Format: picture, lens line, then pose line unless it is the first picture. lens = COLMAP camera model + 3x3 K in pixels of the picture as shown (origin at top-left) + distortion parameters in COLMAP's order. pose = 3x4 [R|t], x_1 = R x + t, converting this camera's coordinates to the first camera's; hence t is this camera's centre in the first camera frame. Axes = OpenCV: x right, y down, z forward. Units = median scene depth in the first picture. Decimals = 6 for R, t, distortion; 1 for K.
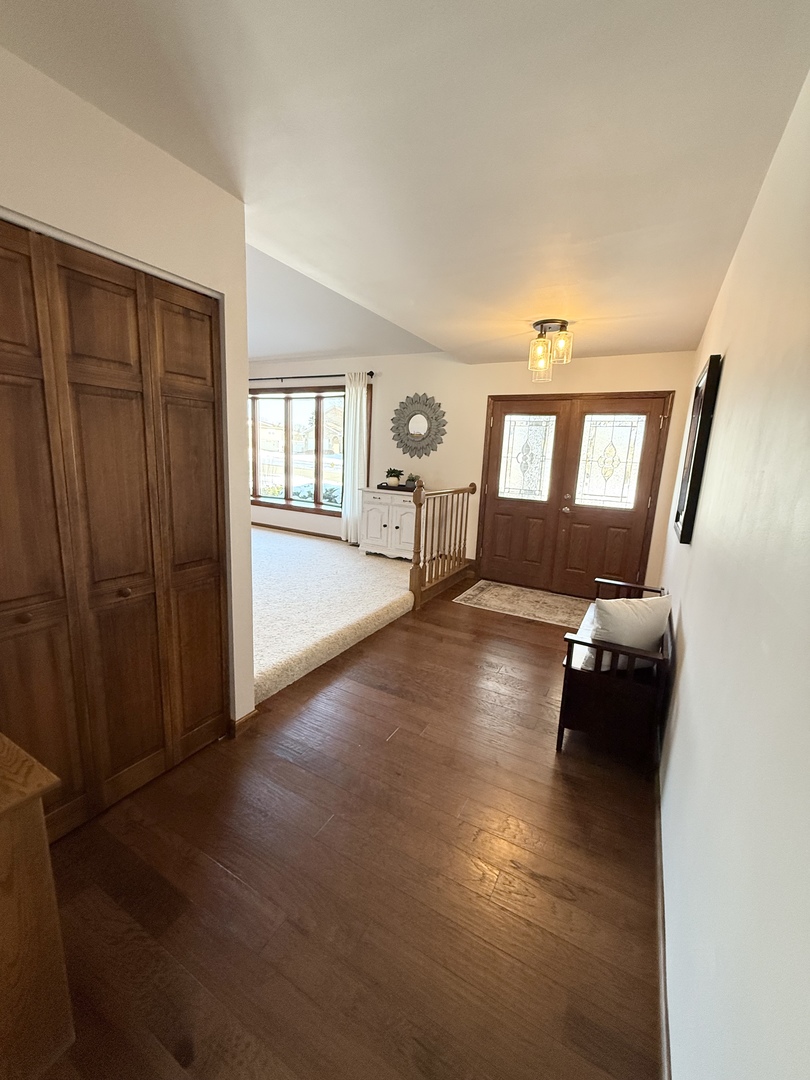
lens RADIAL K [[428.0, 0, 410.1], [0, 428.0, 535.0], [0, 0, 1]] dist [-0.003080, 0.000019]
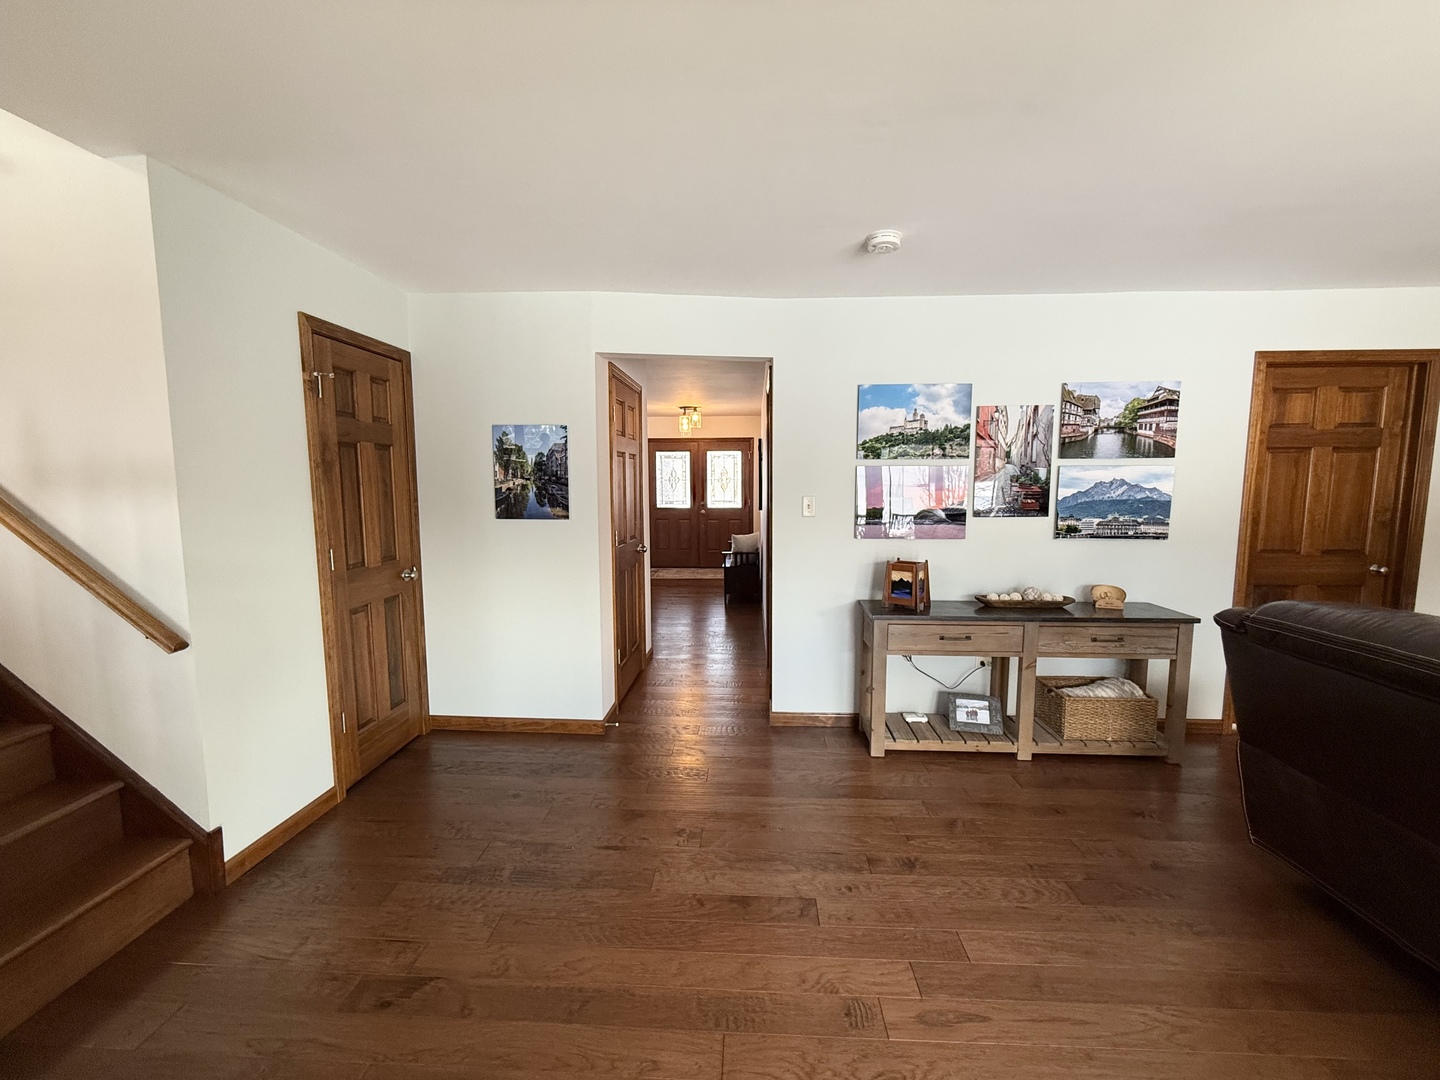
lens RADIAL K [[570.7, 0, 722.1], [0, 570.7, 537.3], [0, 0, 1]] dist [-0.003080, 0.000019]
pose [[0.899905, -0.092997, 0.426055, -0.474816], [0.128492, 0.990169, -0.055269, 0.161154], [-0.416727, 0.104481, 0.903007, -0.906994]]
